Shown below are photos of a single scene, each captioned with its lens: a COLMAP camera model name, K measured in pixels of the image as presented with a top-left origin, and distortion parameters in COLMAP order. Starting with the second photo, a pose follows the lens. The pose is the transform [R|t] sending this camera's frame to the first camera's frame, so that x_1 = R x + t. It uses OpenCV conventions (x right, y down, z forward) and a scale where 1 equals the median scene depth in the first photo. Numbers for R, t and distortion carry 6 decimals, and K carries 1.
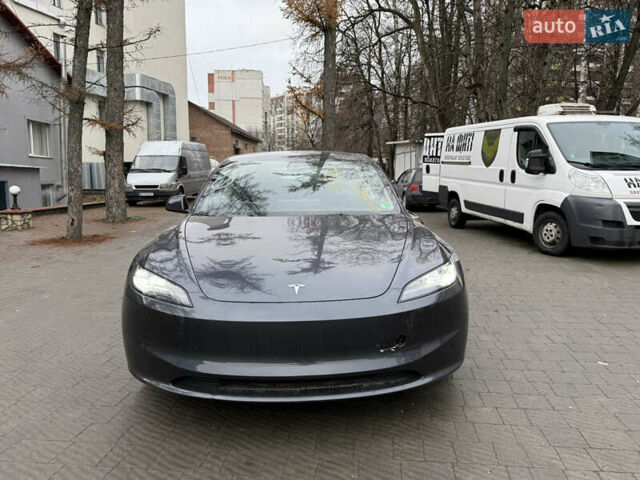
lens RADIAL K [[455.6, 0, 314.4], [0, 455.6, 236.7], [0, 0, 1]] dist [0.033688, -0.040141]
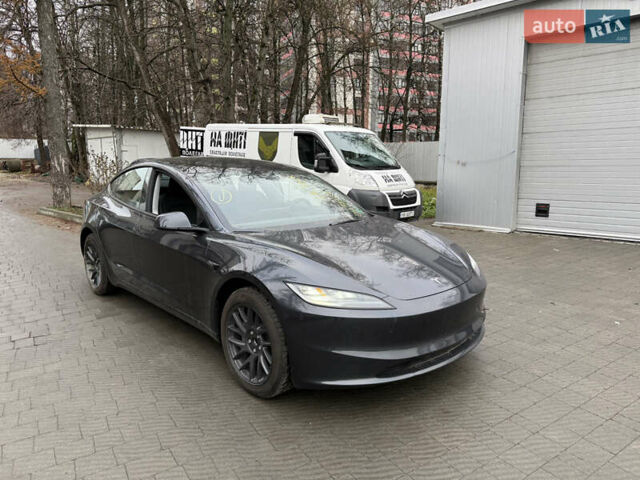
lens RADIAL K [[455.6, 0, 320.6], [0, 455.6, 239.8], [0, 0, 1]] dist [0.033688, -0.040141]
pose [[0.748457, -0.106438, 0.654586, -0.252455], [0.078566, 0.994317, 0.071847, -0.029566], [-0.658513, -0.002346, 0.752566, 0.040676]]
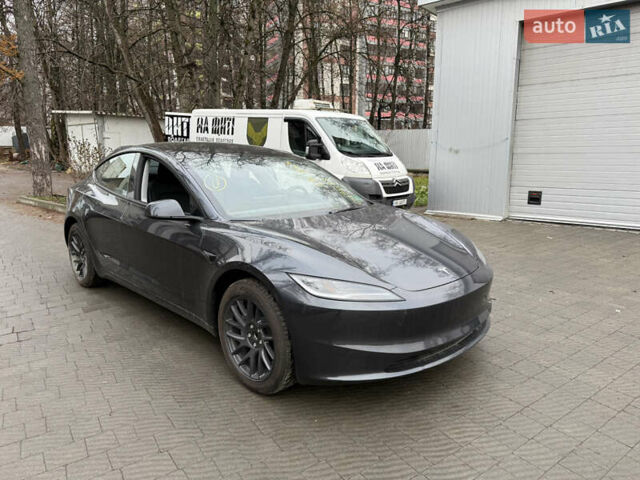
lens RADIAL K [[455.6, 0, 322.0], [0, 455.6, 242.1], [0, 0, 1]] dist [0.033688, -0.040141]
pose [[0.725973, -0.129502, 0.675420, -0.250334], [0.080350, 0.991356, 0.103714, -0.029142], [-0.683013, -0.021023, 0.730103, 0.058659]]
